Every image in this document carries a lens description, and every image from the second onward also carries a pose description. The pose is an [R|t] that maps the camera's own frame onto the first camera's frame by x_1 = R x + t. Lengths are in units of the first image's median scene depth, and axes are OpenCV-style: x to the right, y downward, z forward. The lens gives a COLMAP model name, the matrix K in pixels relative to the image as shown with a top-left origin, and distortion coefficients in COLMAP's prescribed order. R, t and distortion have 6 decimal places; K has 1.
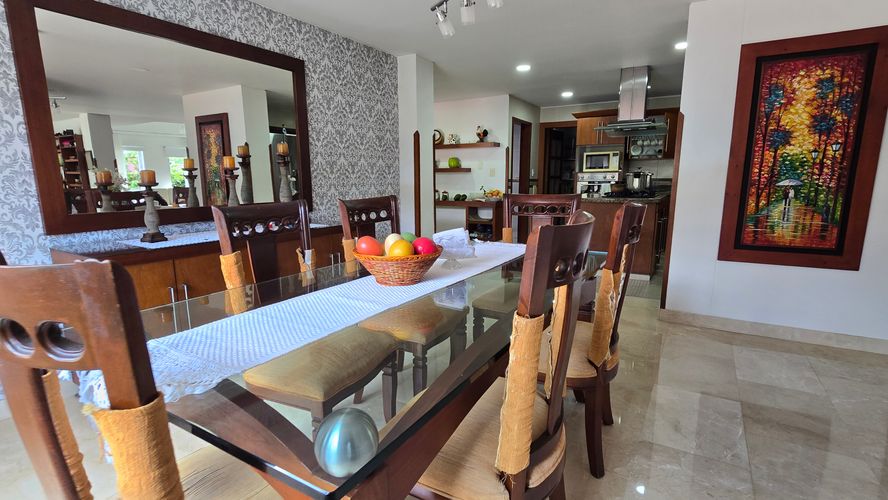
lens RADIAL K [[420.7, 0, 444.9], [0, 420.7, 252.9], [0, 0, 1]] dist [0.006847, -0.000845]
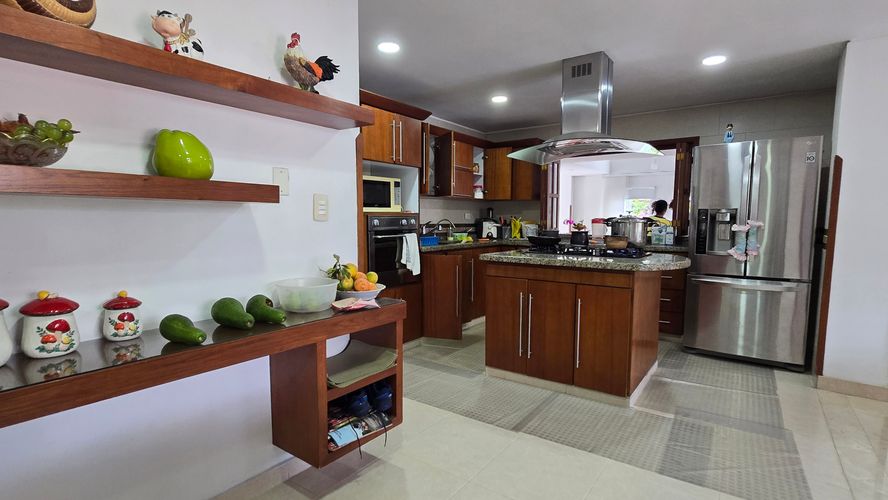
lens RADIAL K [[420.7, 0, 450.0], [0, 420.7, 254.1], [0, 0, 1]] dist [0.006847, -0.000845]
pose [[0.093747, -0.077379, 0.992585, -0.170958], [0.170713, 0.983459, 0.060545, -0.156431], [-0.980851, 0.163772, 0.105406, 0.858008]]
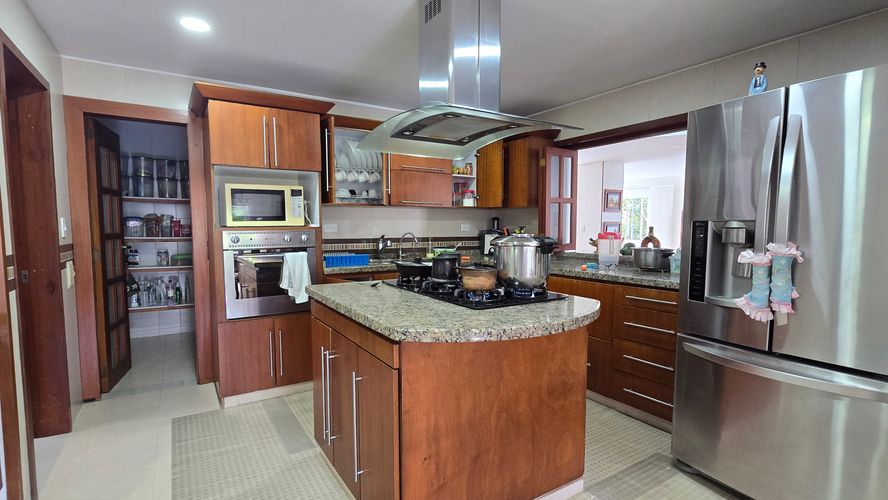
lens RADIAL K [[420.7, 0, 442.5], [0, 420.7, 253.6], [0, 0, 1]] dist [0.006847, -0.000845]
pose [[0.452844, -0.054735, 0.889908, 0.041089], [0.152008, 0.988240, -0.016569, -0.125678], [-0.878536, 0.142777, 0.455839, 0.619644]]
